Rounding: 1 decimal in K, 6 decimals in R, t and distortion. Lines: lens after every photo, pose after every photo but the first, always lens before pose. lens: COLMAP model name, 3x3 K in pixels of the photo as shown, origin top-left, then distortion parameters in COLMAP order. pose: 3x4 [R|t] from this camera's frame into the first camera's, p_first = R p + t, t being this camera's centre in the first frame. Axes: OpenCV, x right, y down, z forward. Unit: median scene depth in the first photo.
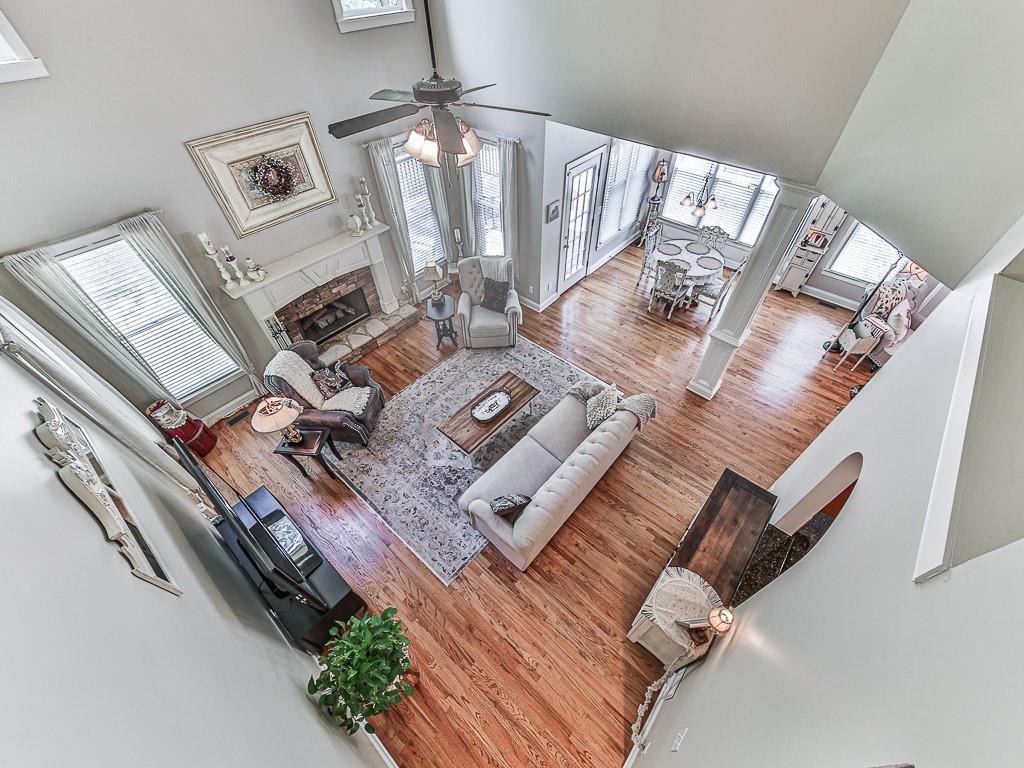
lens RADIAL K [[404.9, 0, 516.0], [0, 404.9, 385.7], [0, 0, 1]] dist [0.002965, -0.000019]
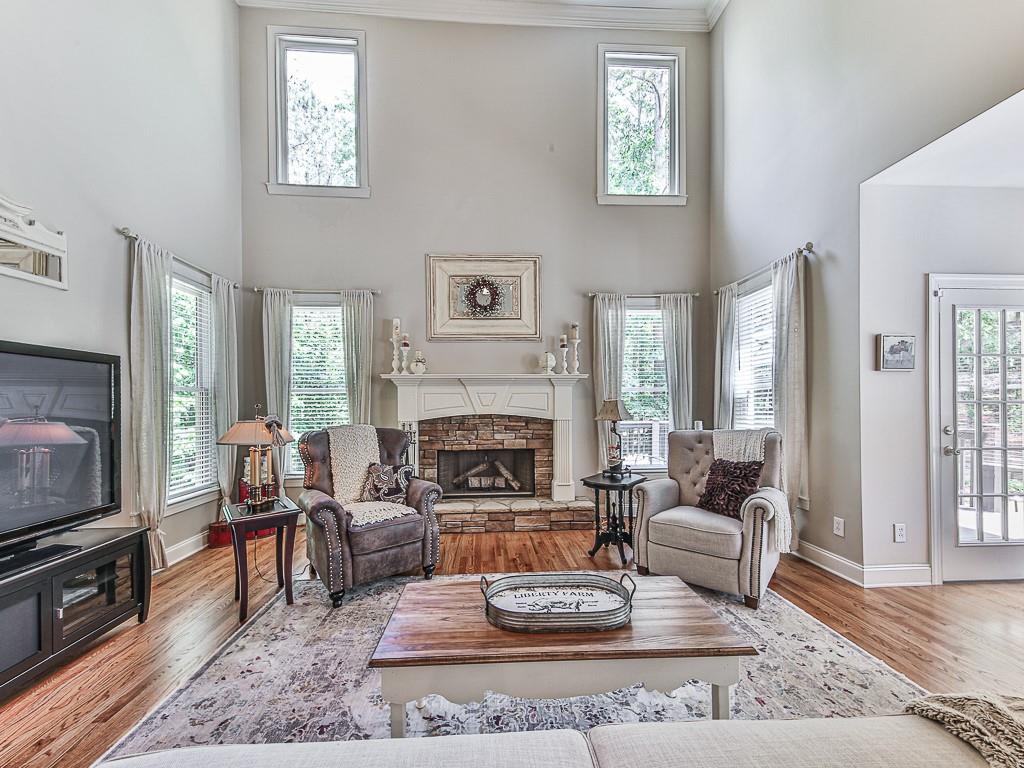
lens RADIAL K [[390.5, 0, 505.5], [0, 390.5, 405.7], [0, 0, 1]] dist [0.001816, -0.000019]
pose [[0.690999, 0.005818, -0.722832, 0.119185], [-0.535954, 0.675121, -0.506917, 0.109662], [0.485050, 0.737684, 0.469627, 0.657629]]
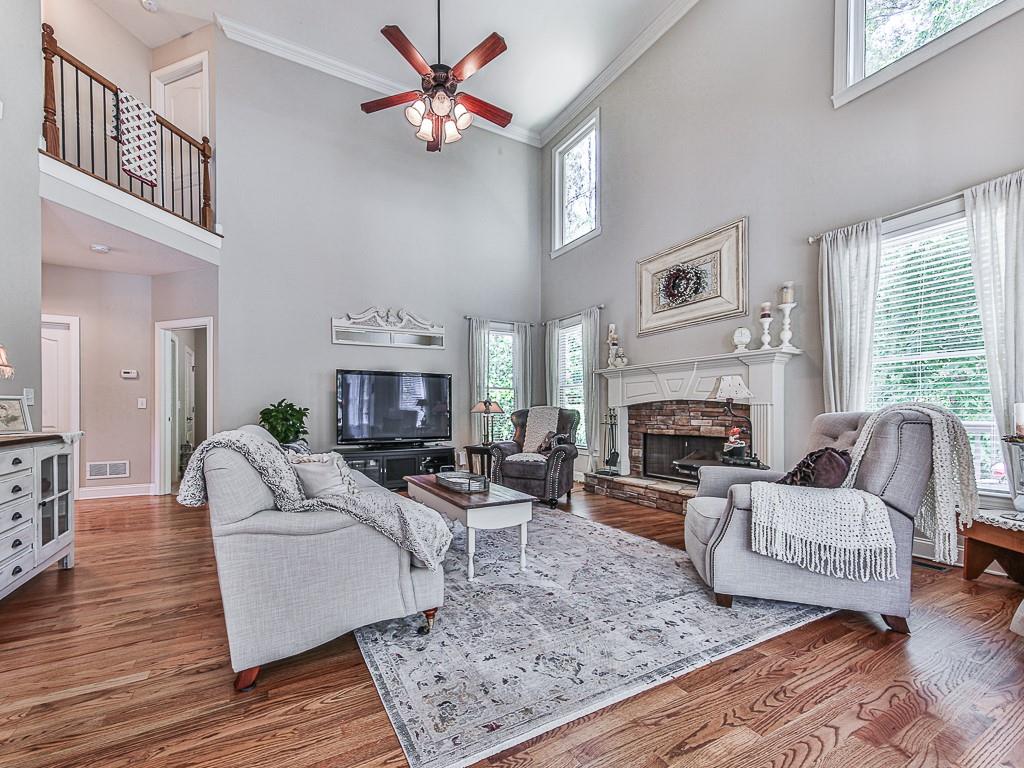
lens RADIAL K [[393.5, 0, 459.6], [0, 393.5, 409.7], [0, 0, 1]] dist [0.000017, -0.000073]
pose [[-0.397244, 0.005004, -0.917700, 0.452159], [-0.675783, 0.674966, 0.296206, -0.185236], [0.620899, 0.737832, -0.264744, 0.978016]]
